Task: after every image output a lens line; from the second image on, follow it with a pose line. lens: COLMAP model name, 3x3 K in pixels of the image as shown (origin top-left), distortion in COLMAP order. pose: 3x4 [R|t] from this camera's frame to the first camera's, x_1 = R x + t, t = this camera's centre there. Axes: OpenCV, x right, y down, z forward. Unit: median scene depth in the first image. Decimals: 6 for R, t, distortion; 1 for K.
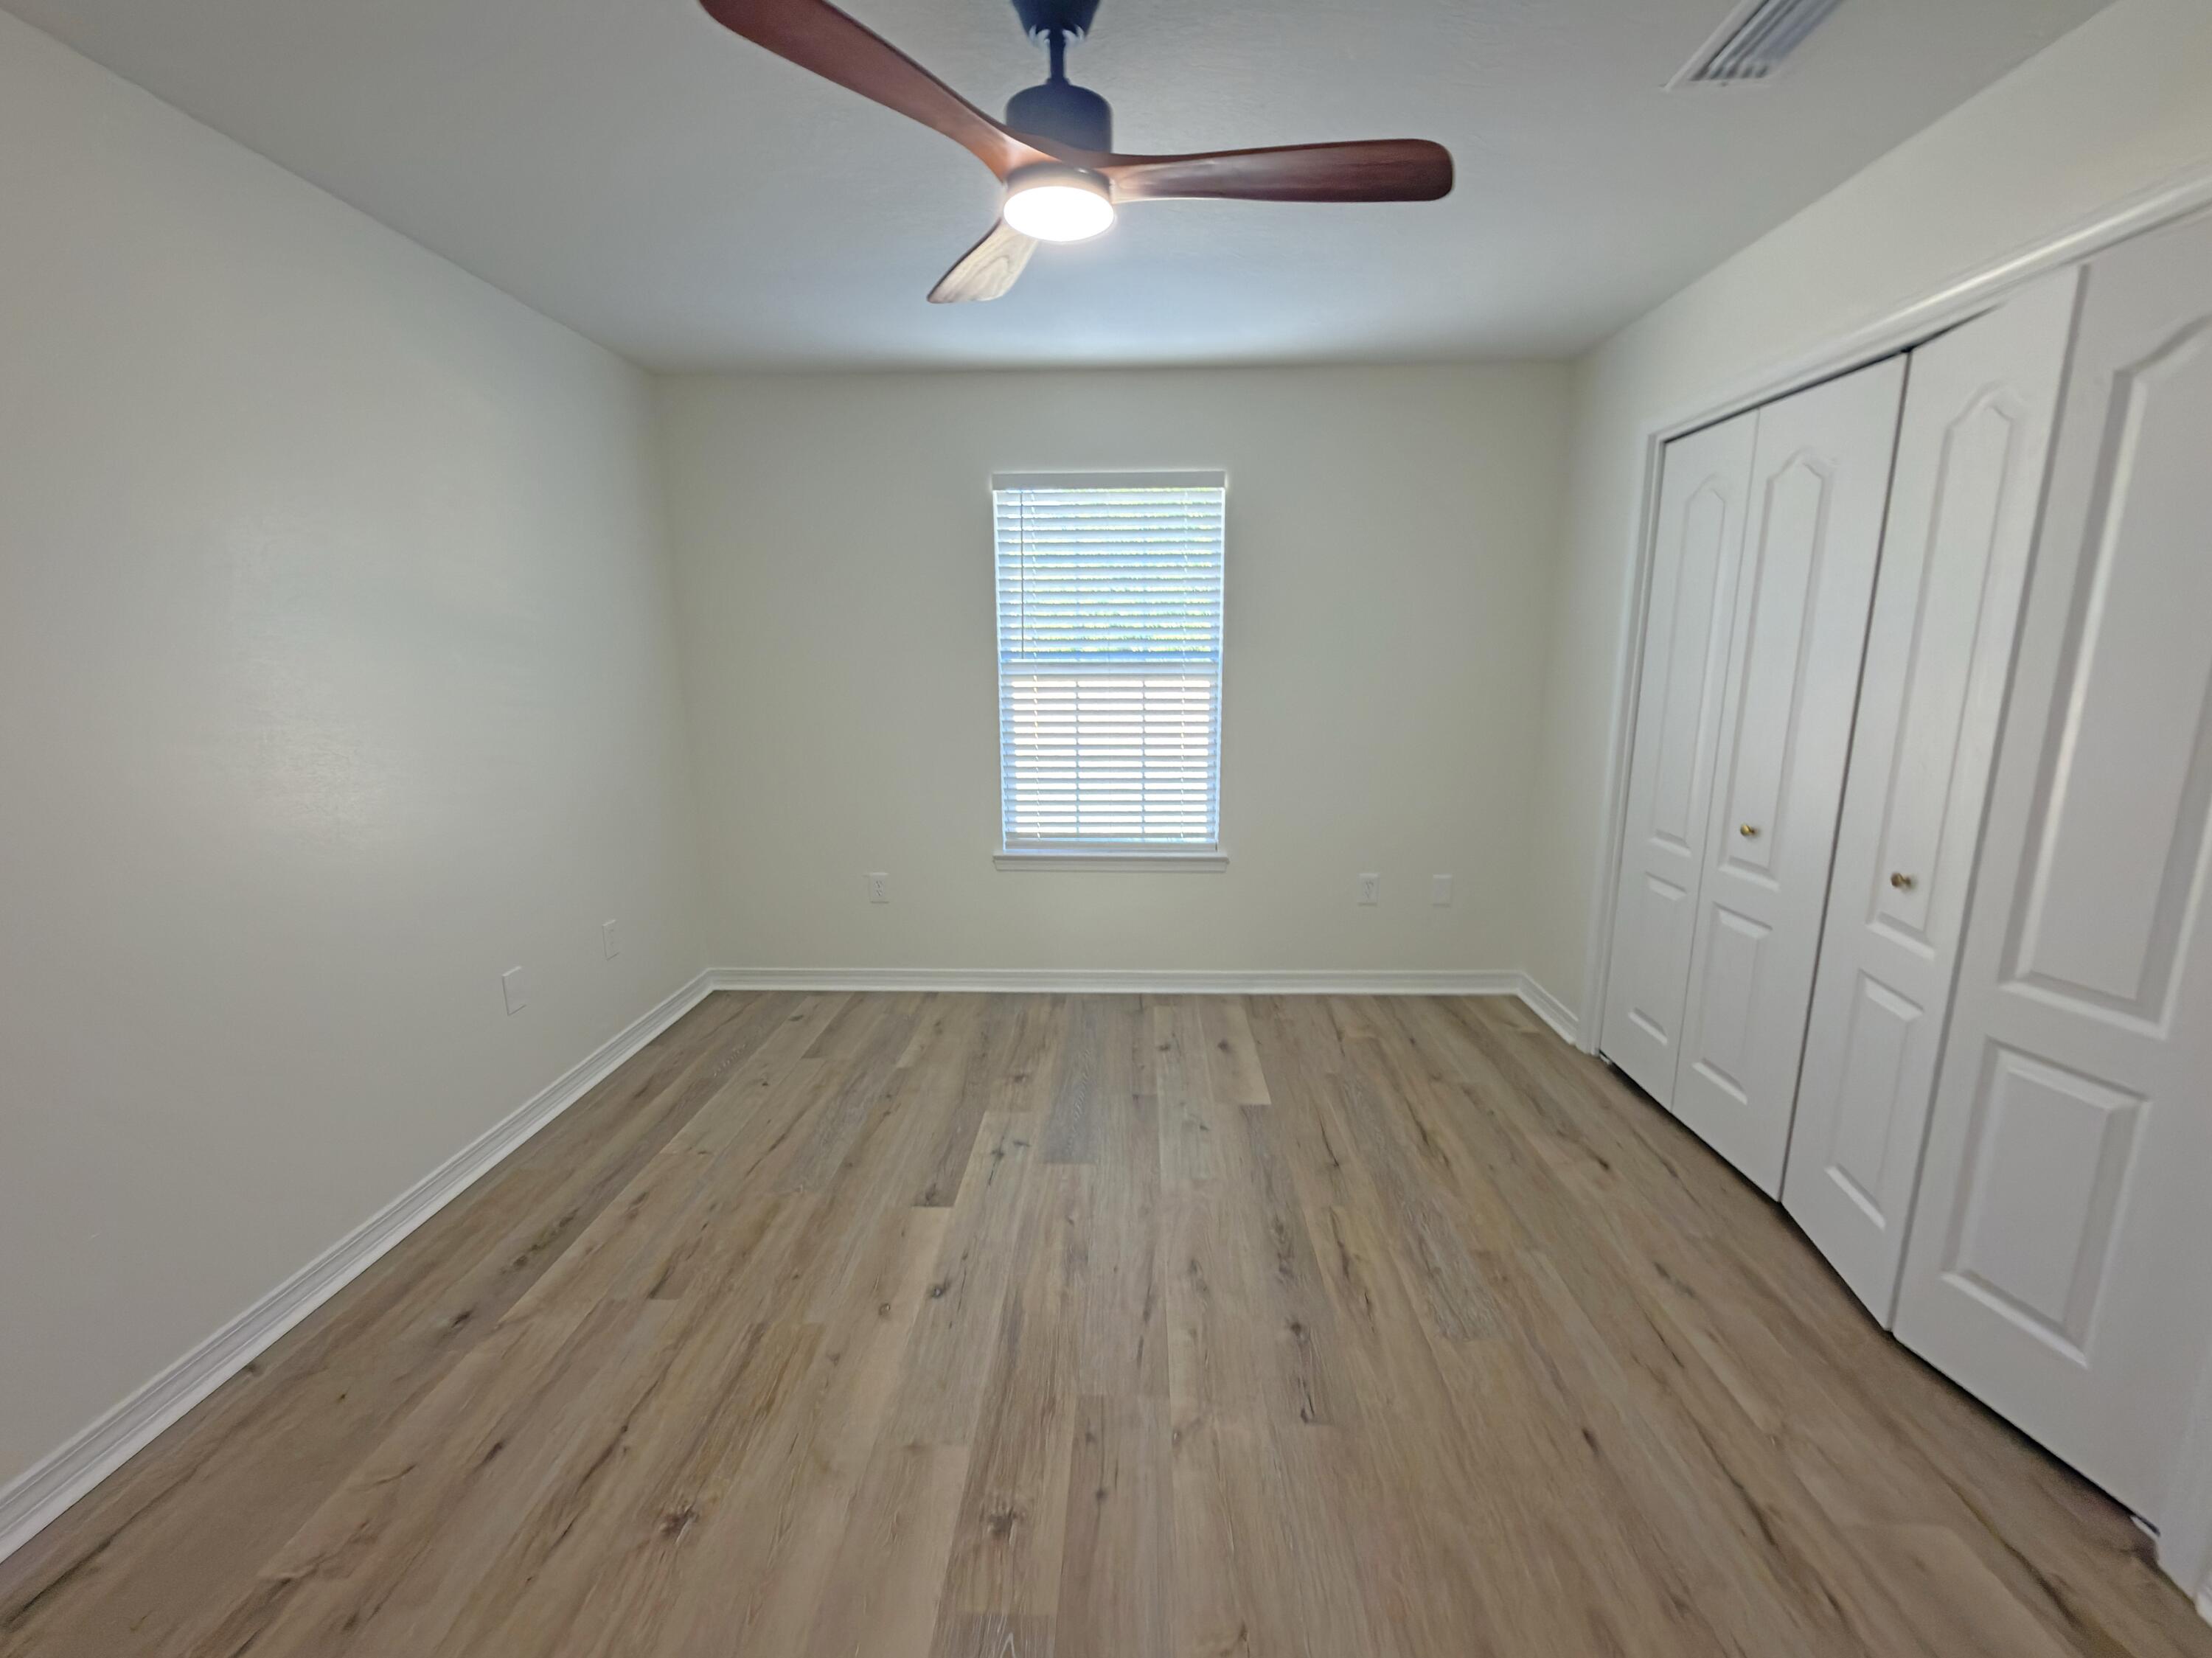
lens RADIAL K [[908.9, 0, 1103.4], [0, 908.9, 823.6], [0, 0, 1]] dist [0.001158, 0.000016]
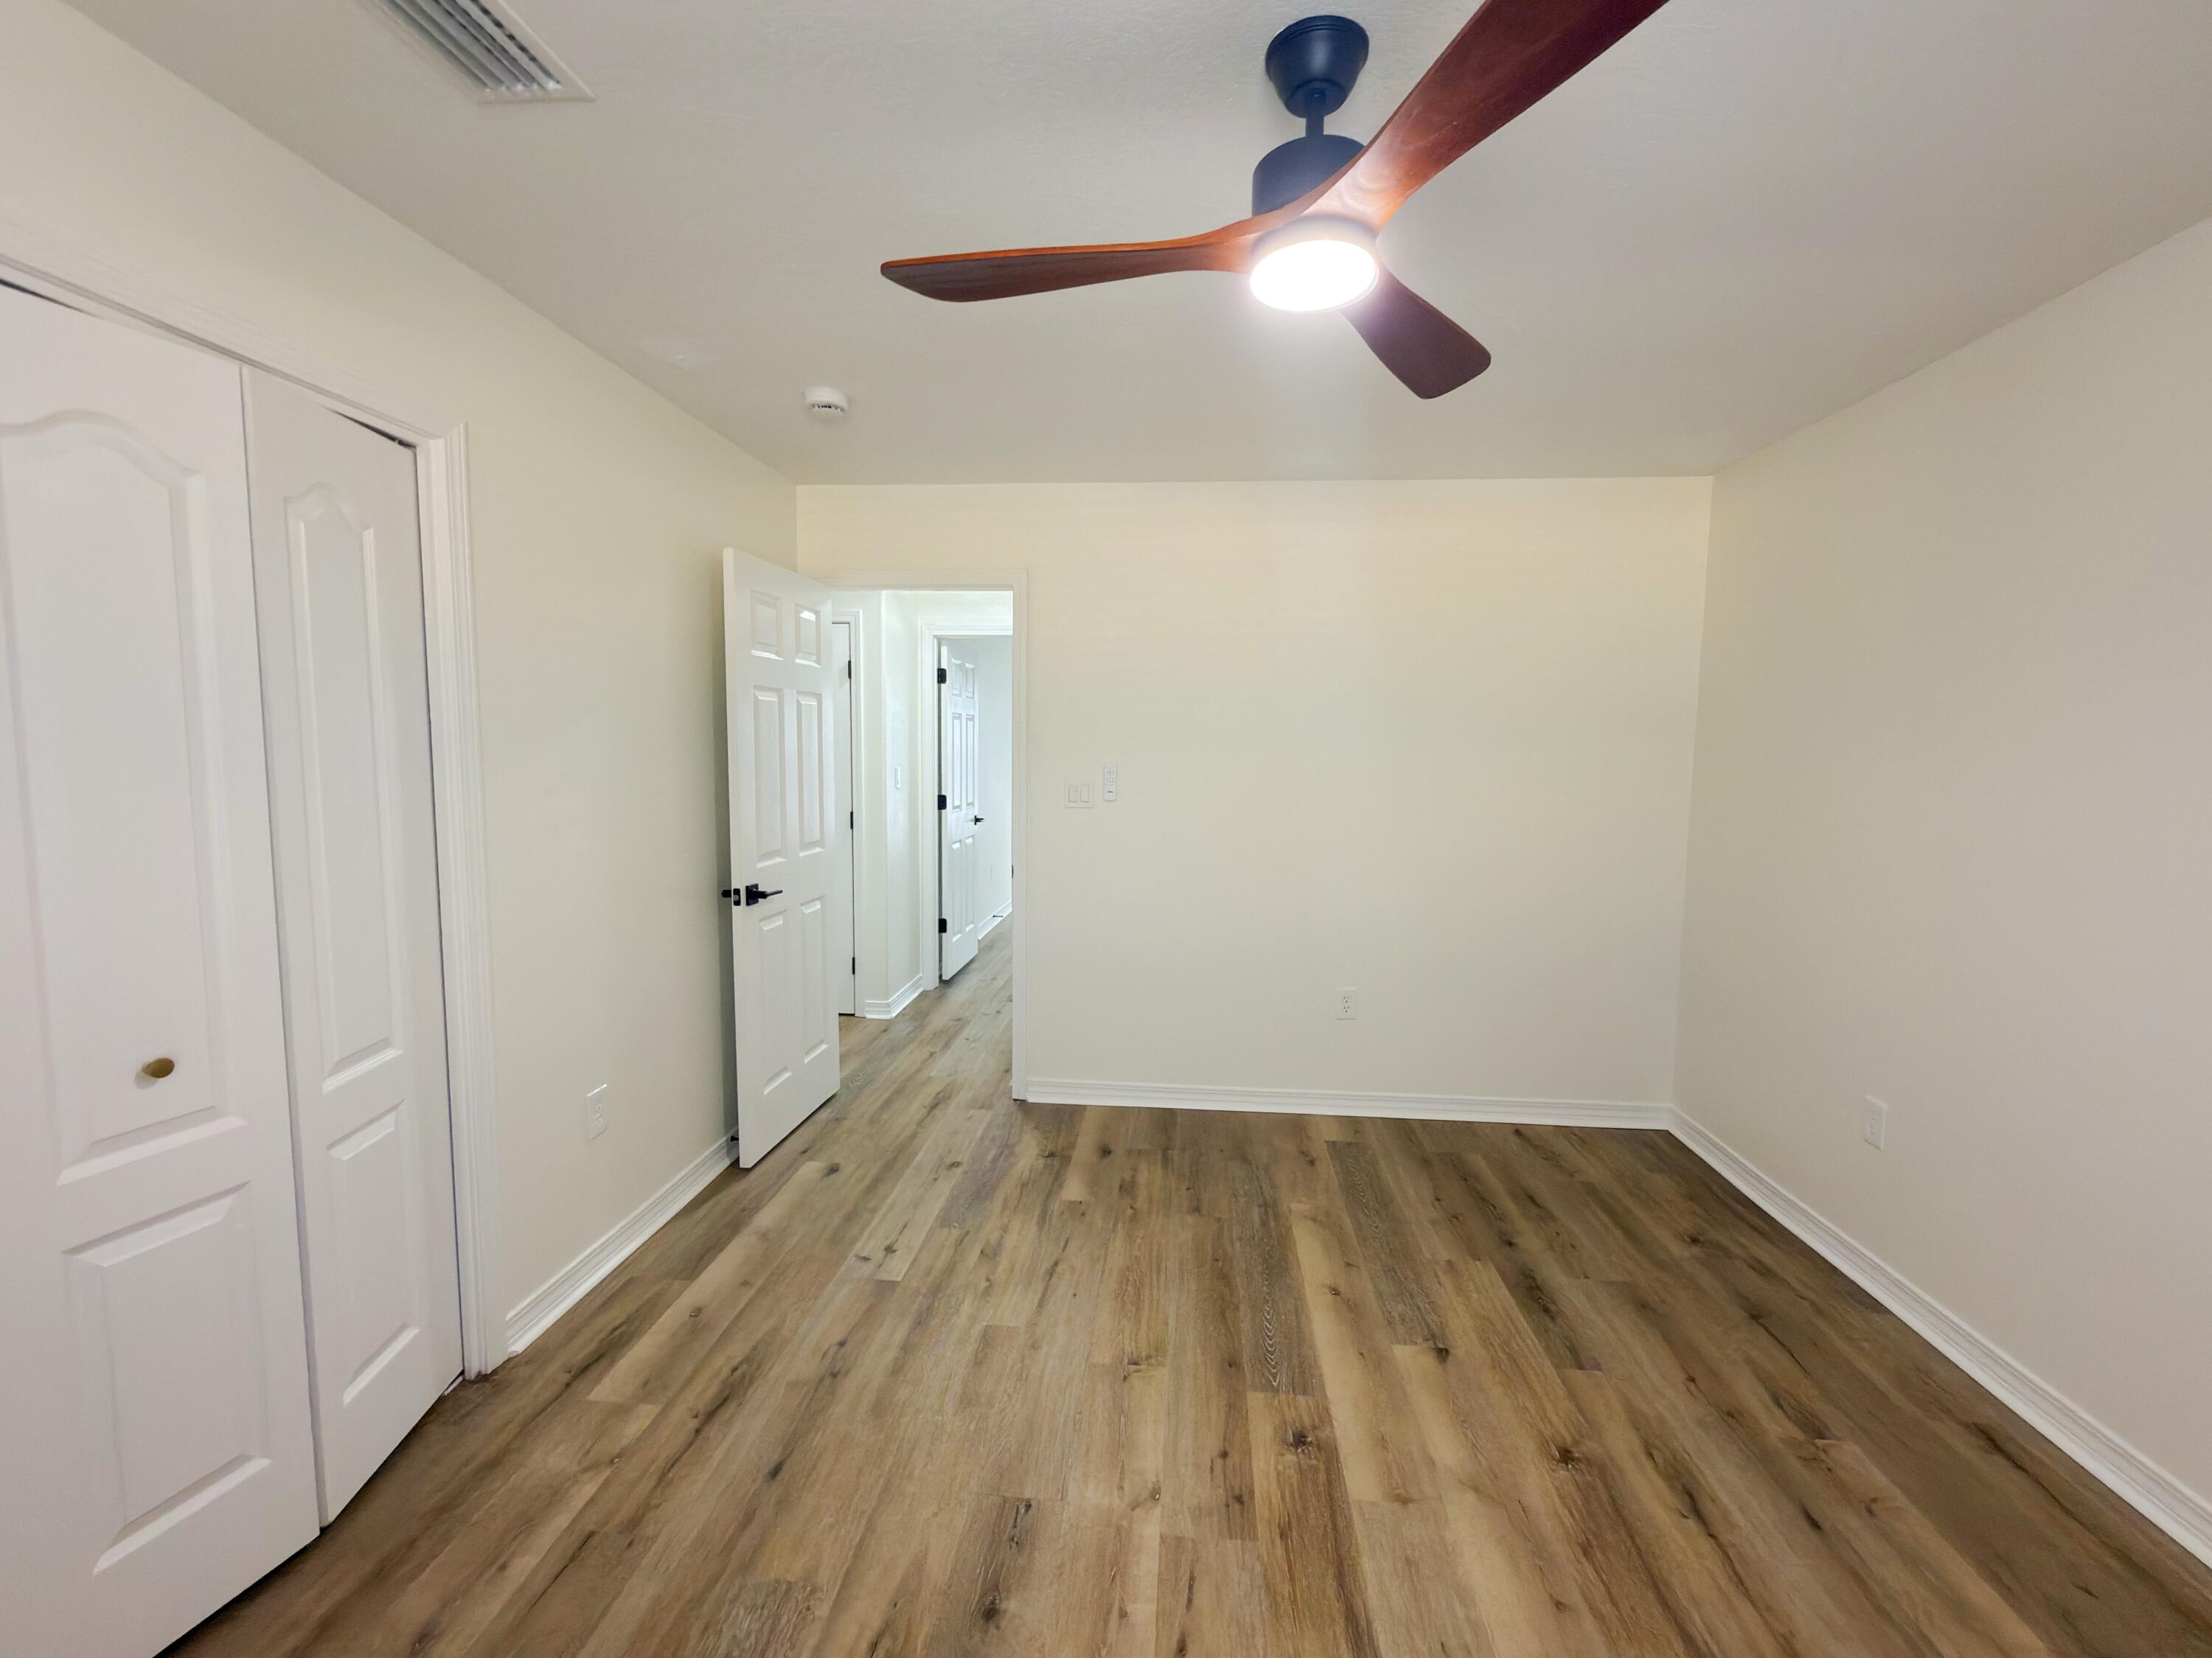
lens RADIAL K [[941.4, 0, 1104.2], [0, 941.4, 823.3], [0, 0, 1]] dist [0.000884, 0.000203]
pose [[-0.998508, -0.011053, 0.053484, 0.092963], [0.003560, 0.964052, 0.265689, -0.373919], [-0.054498, 0.265483, -0.962574, 1.886776]]
